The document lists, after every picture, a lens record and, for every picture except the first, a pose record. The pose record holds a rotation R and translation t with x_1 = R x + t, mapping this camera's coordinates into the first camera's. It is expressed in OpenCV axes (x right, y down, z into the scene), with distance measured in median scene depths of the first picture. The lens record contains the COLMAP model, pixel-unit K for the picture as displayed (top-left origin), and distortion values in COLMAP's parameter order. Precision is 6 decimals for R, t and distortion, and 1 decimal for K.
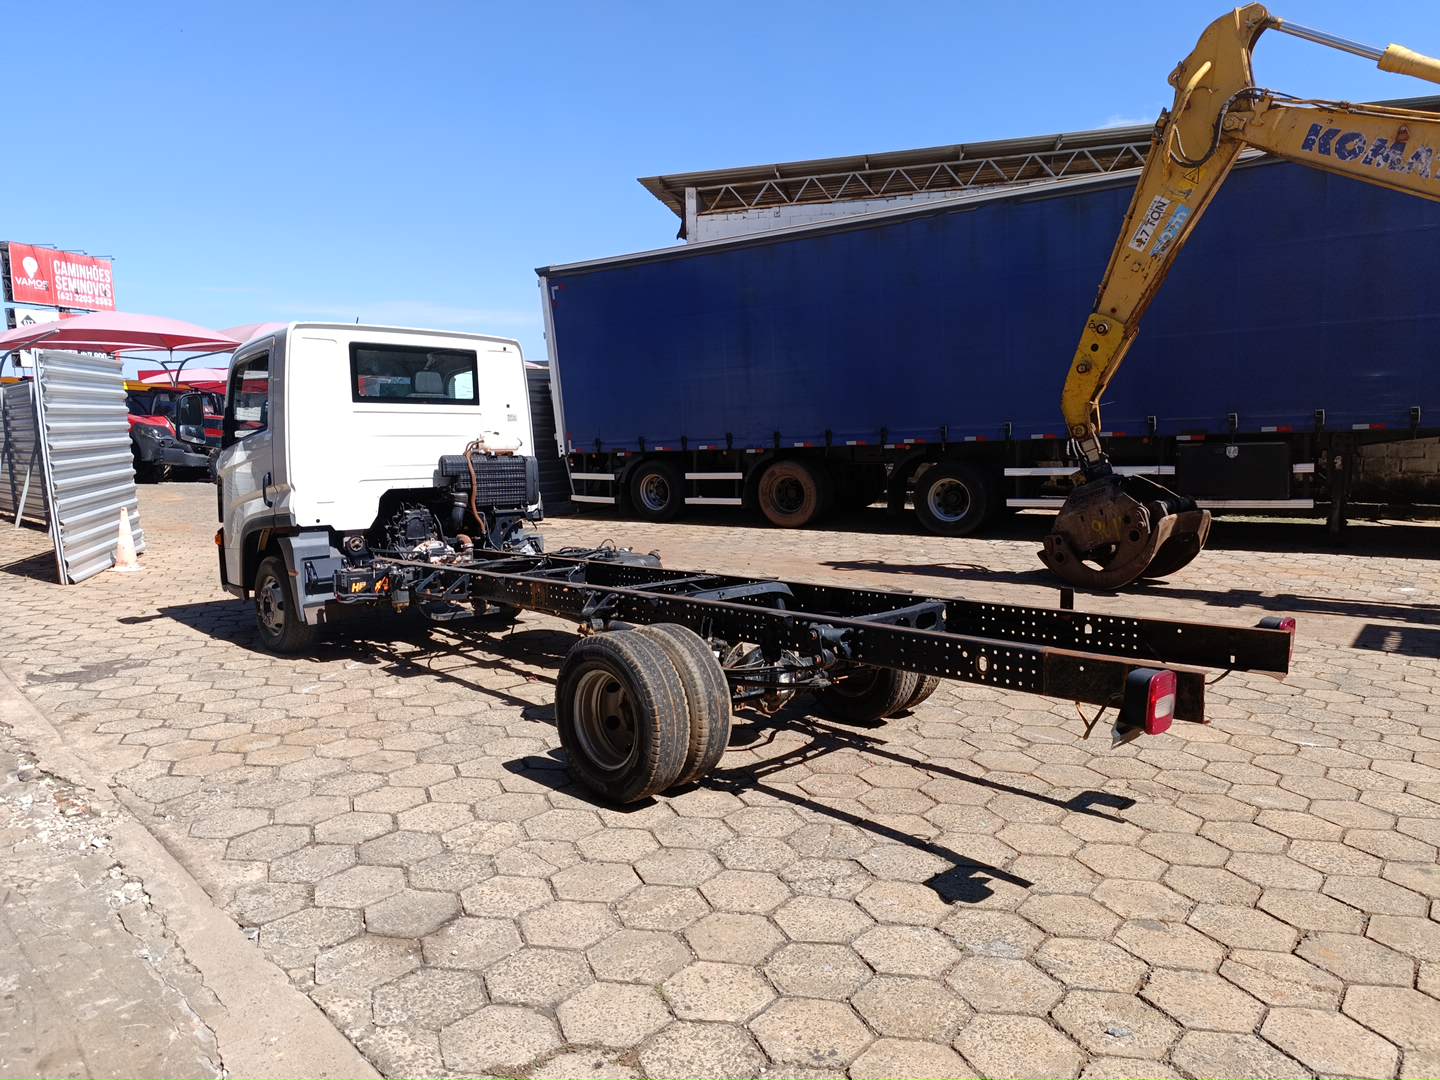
lens RADIAL K [[985.0, 0, 718.4], [0, 985.0, 542.0], [0, 0, 1]] dist [-0.002301, -0.012050]
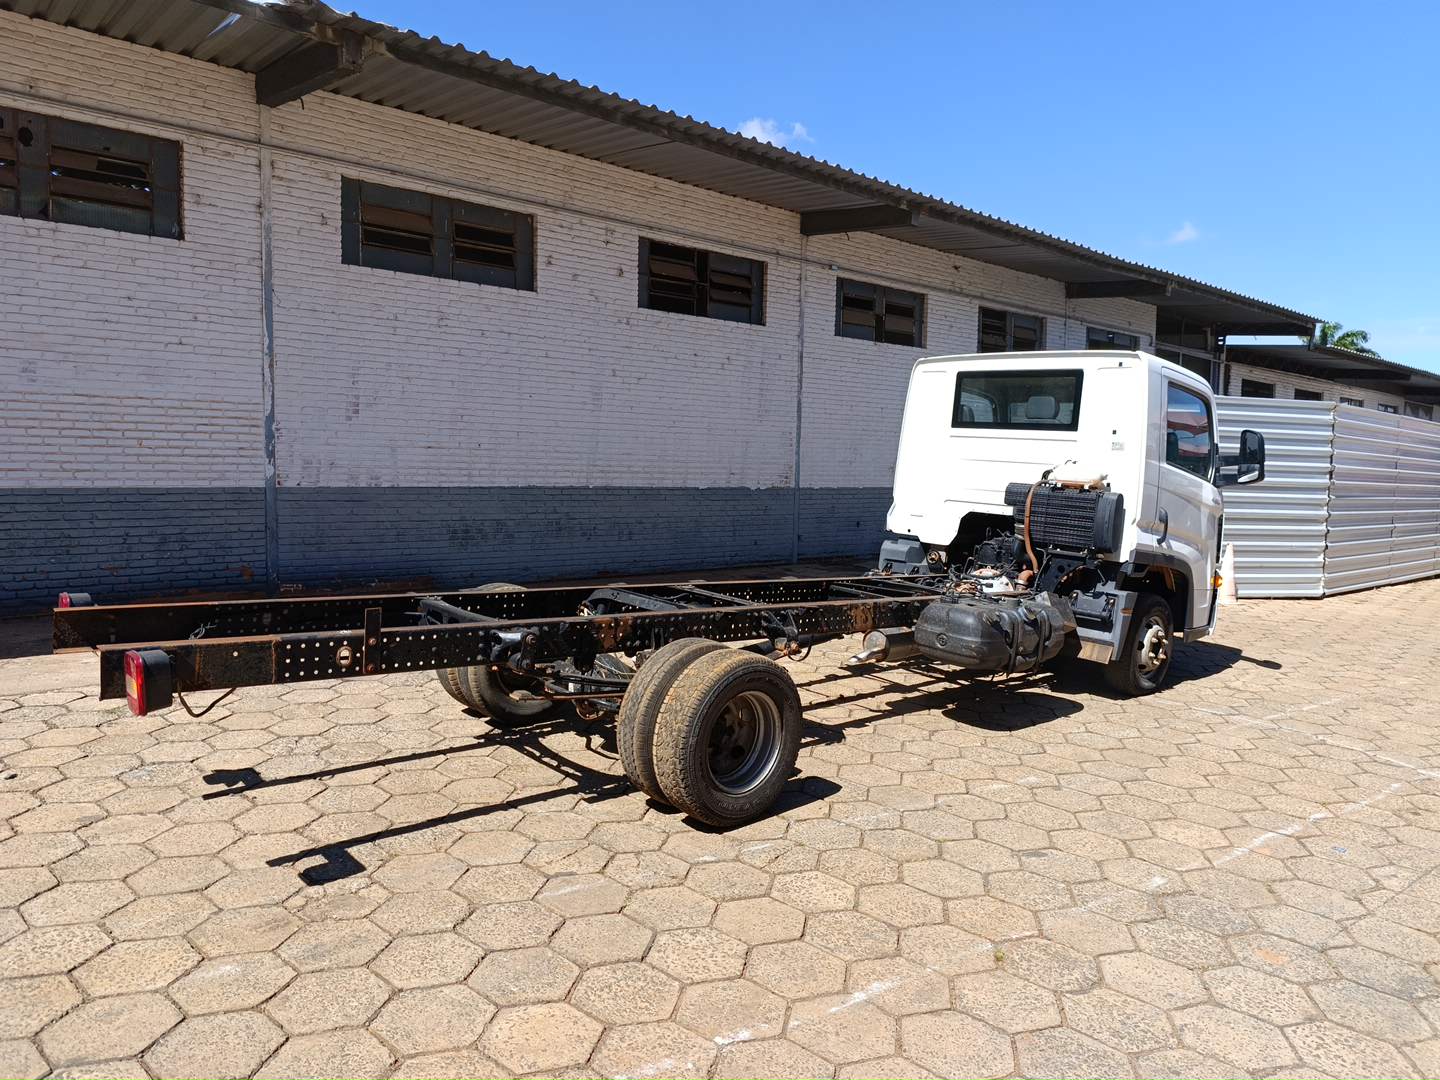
lens RADIAL K [[985.0, 0, 718.1], [0, 985.0, 540.6], [0, 0, 1]] dist [-0.002301, -0.012050]
pose [[-0.048011, 0.098710, -0.993957, 1.072544], [-0.160334, 0.981439, 0.105212, -0.137232], [0.985894, 0.164417, -0.031293, 1.189442]]
